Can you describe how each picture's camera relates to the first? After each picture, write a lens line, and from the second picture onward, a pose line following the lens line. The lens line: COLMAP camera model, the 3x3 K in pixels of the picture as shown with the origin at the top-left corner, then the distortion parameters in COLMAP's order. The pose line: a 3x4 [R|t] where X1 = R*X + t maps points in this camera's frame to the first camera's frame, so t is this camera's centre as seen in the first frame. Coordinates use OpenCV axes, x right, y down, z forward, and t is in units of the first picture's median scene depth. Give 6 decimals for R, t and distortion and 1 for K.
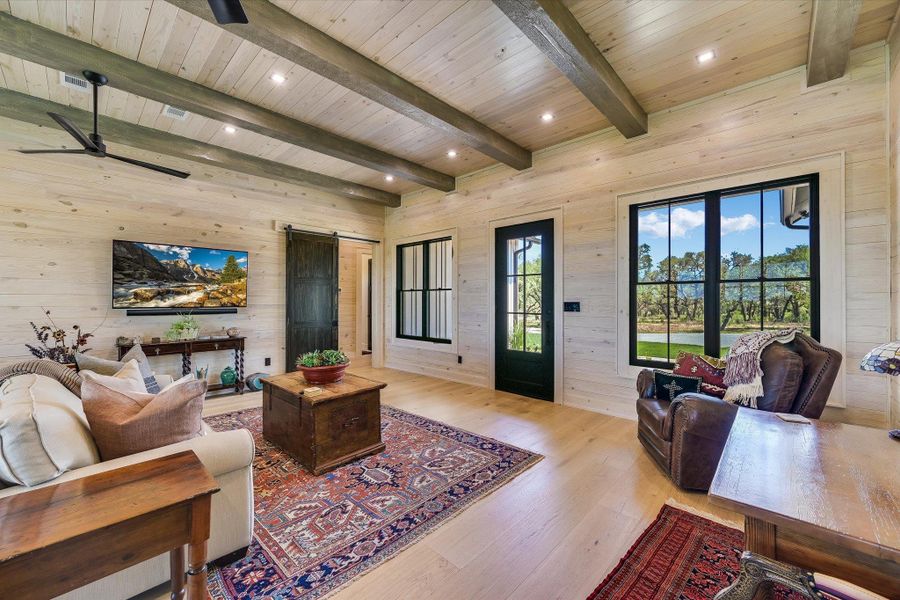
lens RADIAL K [[353.4, 0, 449.5], [0, 353.4, 299.3], [0, 0, 1]] dist [-0.001783, 0.000090]
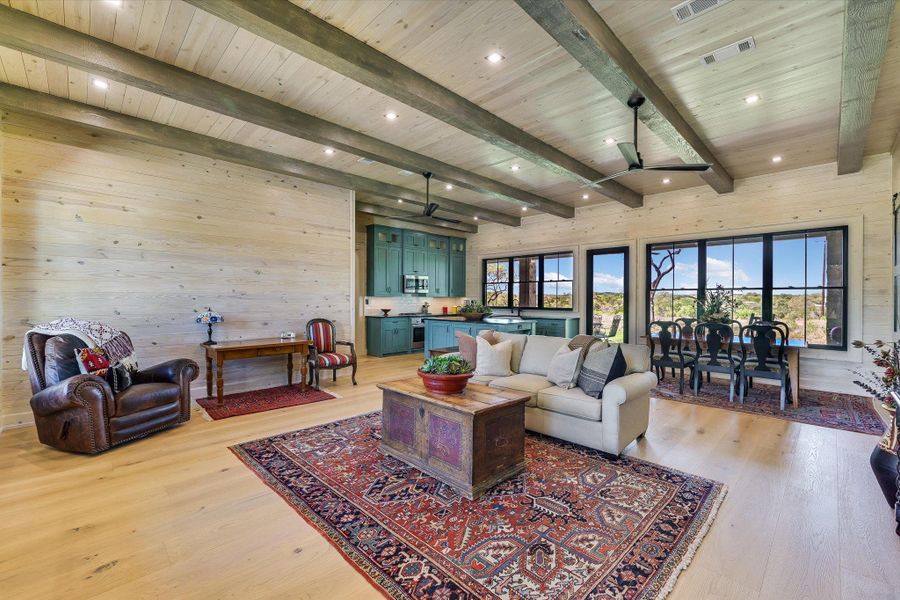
lens RADIAL K [[375.5, 0, 450.0], [0, 375.5, 300.0], [0, 0, 1]] dist [-0.001883, -0.000162]
pose [[-0.999477, -0.003809, 0.032104, -0.345519], [-0.003754, 0.999991, 0.001764, 0.001832], [-0.032110, 0.001642, -0.999483, 1.692412]]
